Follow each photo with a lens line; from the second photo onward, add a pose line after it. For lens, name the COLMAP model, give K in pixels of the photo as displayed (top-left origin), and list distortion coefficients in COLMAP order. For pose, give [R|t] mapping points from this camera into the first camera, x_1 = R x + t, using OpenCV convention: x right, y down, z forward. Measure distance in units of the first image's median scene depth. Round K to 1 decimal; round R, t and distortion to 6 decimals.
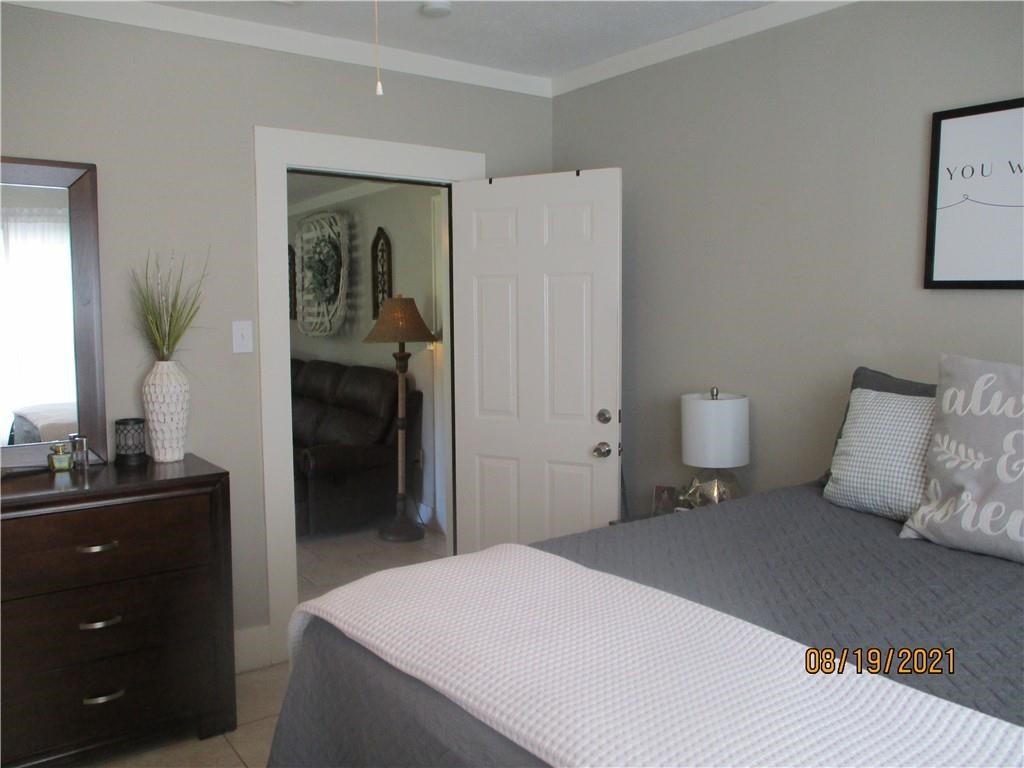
lens RADIAL K [[846.7, 0, 512.0], [0, 846.7, 384.0], [0, 0, 1]] dist [-0.040252, 0.007747]
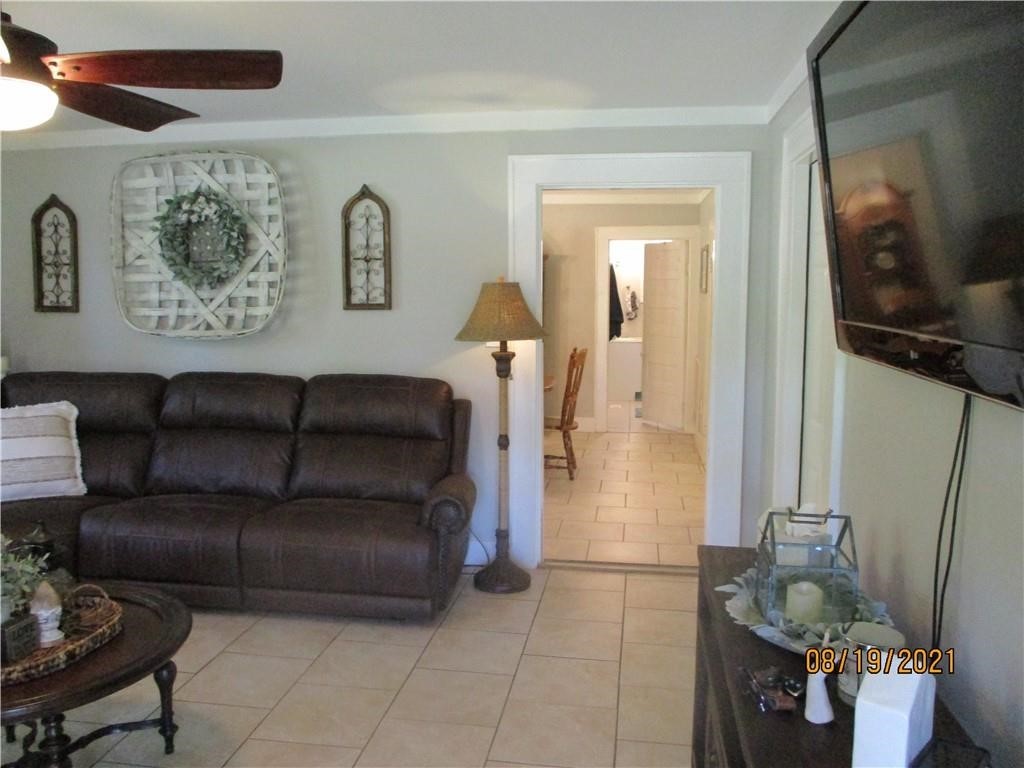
lens RADIAL K [[846.7, 0, 512.0], [0, 846.7, 384.0], [0, 0, 1]] dist [-0.040252, 0.007747]
pose [[0.705141, -0.030676, 0.708404, -0.604786], [0.050365, 0.998707, -0.006887, -0.002117], [-0.707277, 0.040535, 0.705774, 0.414952]]
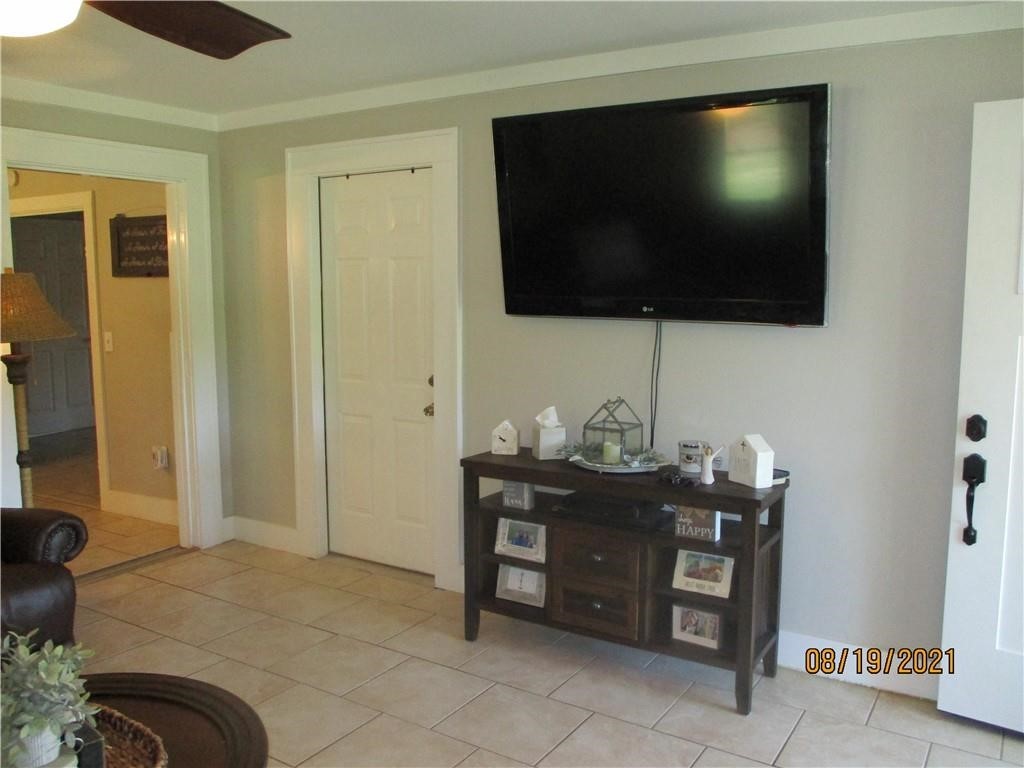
lens RADIAL K [[846.7, 0, 512.0], [0, 846.7, 384.0], [0, 0, 1]] dist [-0.040252, 0.007747]
pose [[-0.341797, -0.066297, 0.937432, -0.807165], [0.134235, 0.983836, 0.118522, -0.038271], [-0.930137, 0.166347, -0.327373, 0.808224]]
